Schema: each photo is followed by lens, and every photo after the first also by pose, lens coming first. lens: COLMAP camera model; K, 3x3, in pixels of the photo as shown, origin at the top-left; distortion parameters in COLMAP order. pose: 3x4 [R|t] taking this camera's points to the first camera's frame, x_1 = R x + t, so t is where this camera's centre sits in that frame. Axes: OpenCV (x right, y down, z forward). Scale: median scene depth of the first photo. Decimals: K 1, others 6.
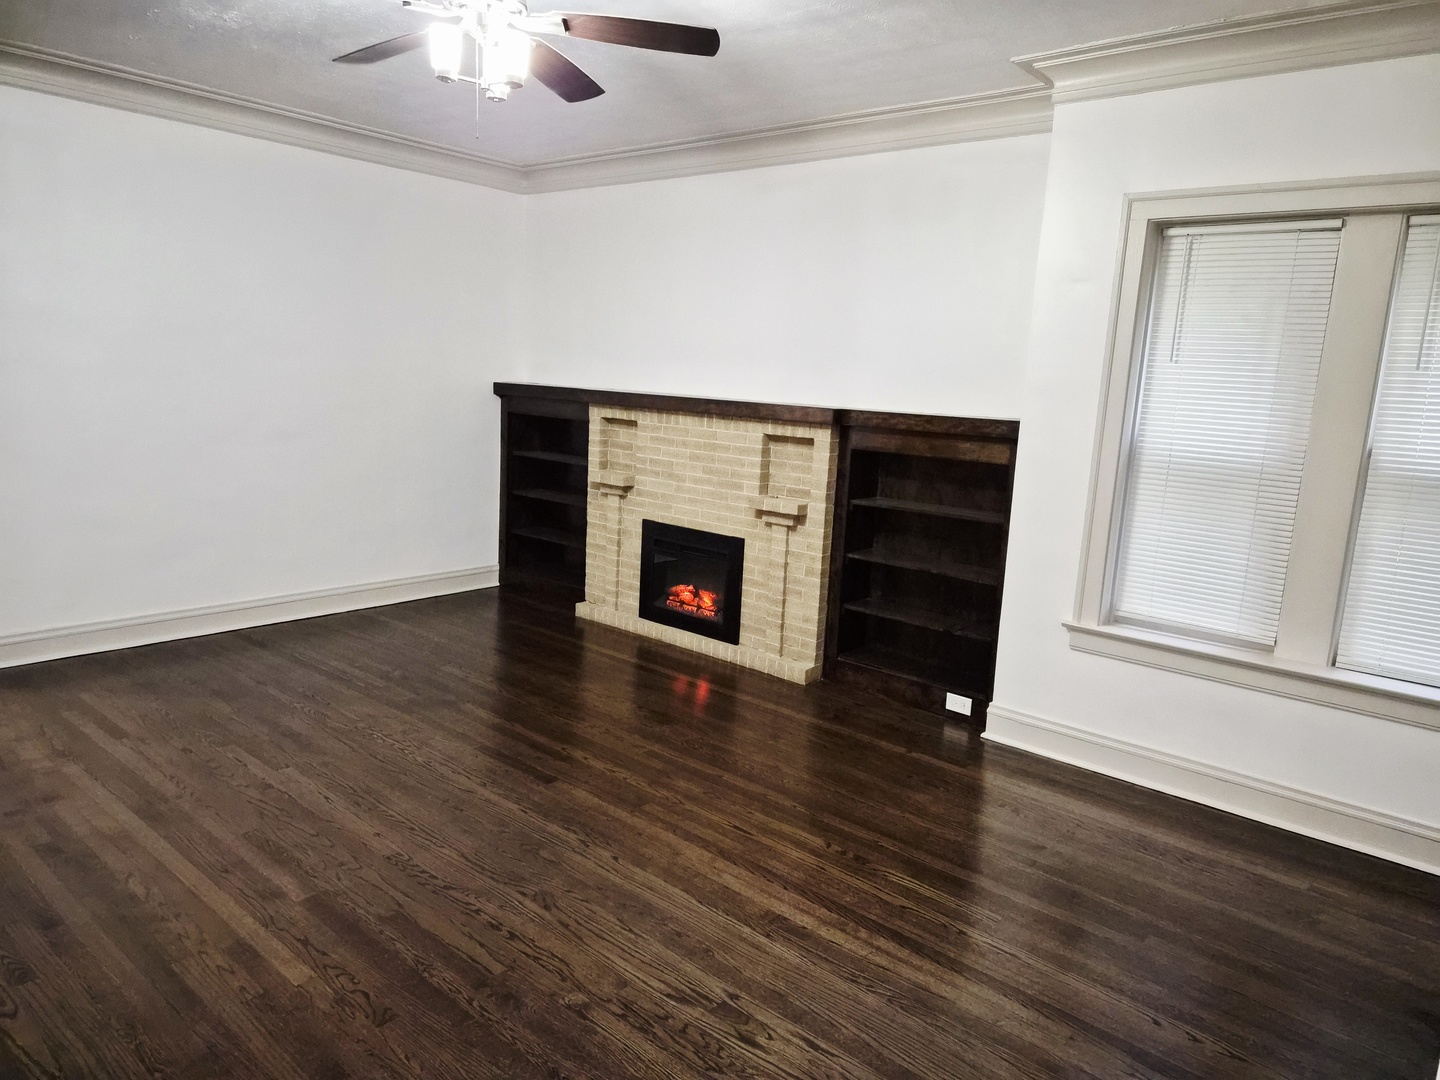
lens RADIAL K [[960.2, 0, 725.4], [0, 960.2, 558.1], [0, 0, 1]] dist [0.081527, -0.060651]
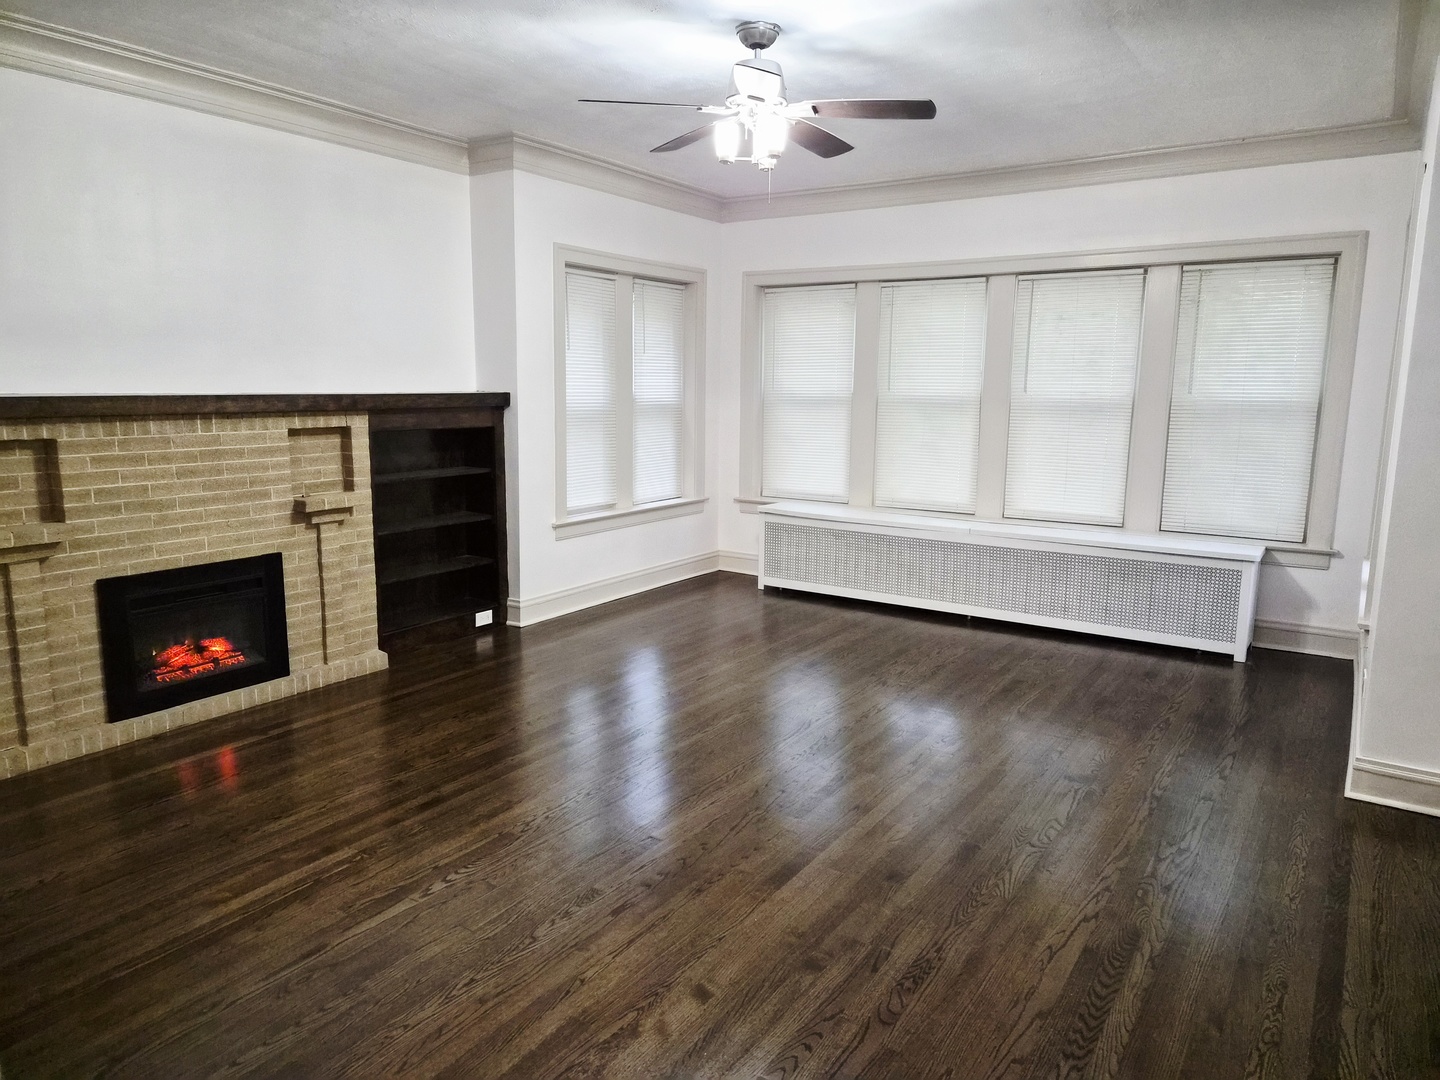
lens RADIAL K [[963.7, 0, 717.7], [0, 963.7, 544.8], [0, 0, 1]] dist [0.063436, -0.052579]
pose [[-0.117550, -0.218680, 0.968690, -0.936308], [0.179861, 0.954632, 0.237333, -0.175038], [-0.976643, 0.202128, -0.072885, 0.720713]]
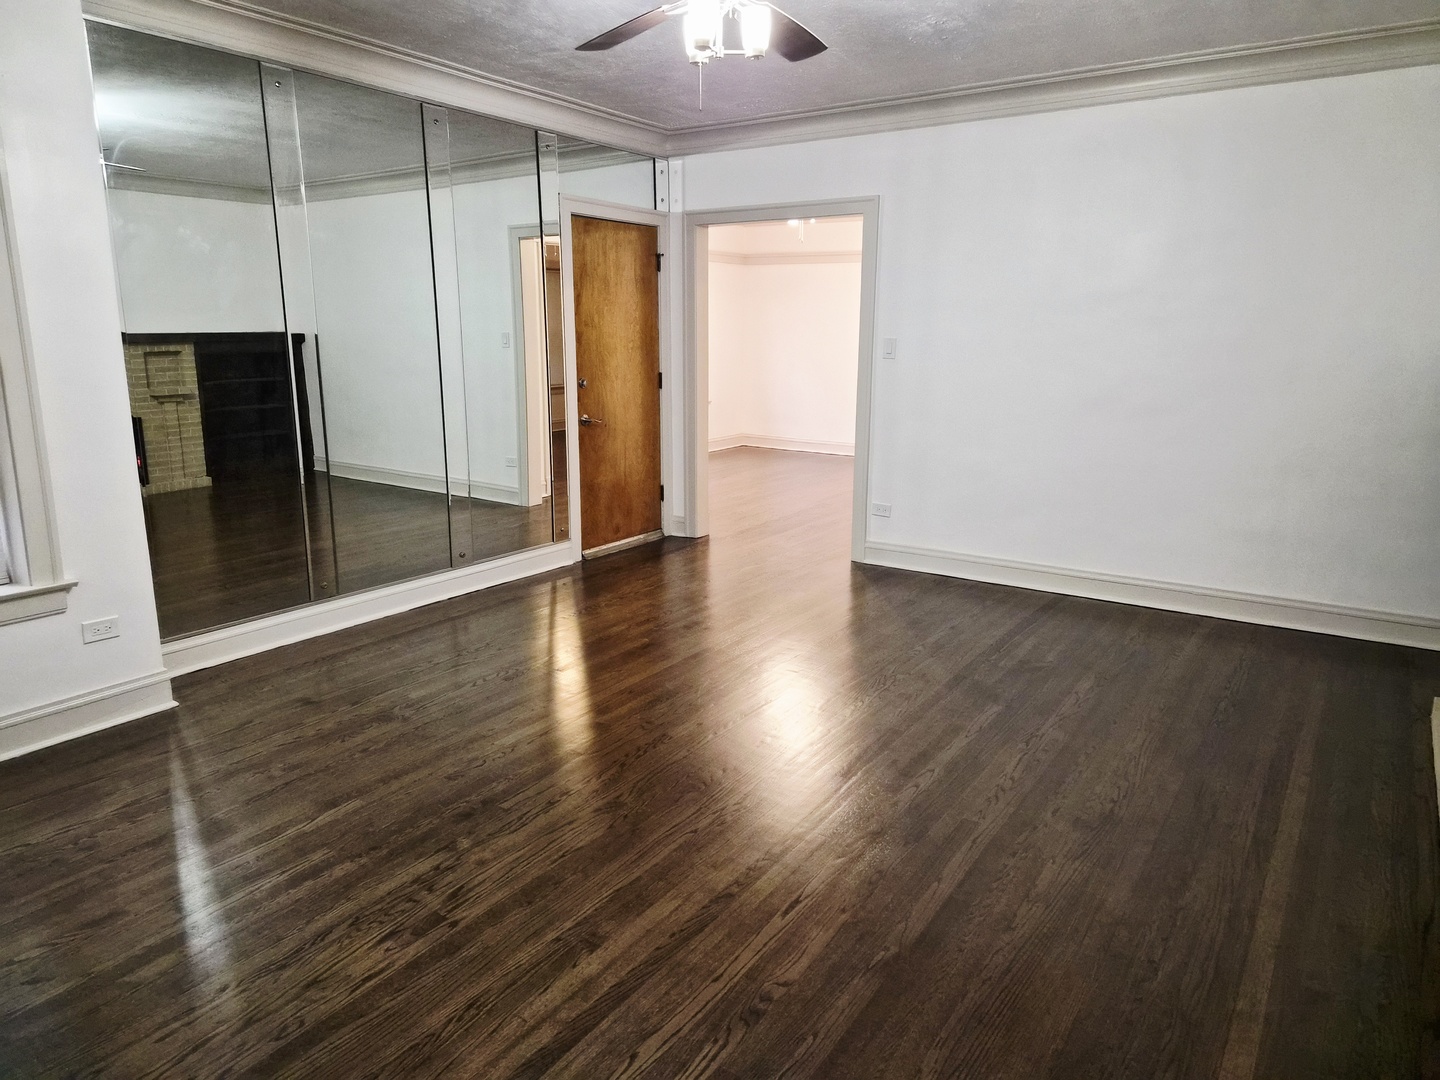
lens RADIAL K [[963.7, 0, 717.7], [0, 963.7, 544.8], [0, 0, 1]] dist [0.063436, -0.052579]
pose [[0.110069, 0.181176, -0.977272, 0.494279], [-0.190463, 0.968869, 0.158167, -0.075653], [0.975504, 0.168725, 0.141150, 0.543204]]
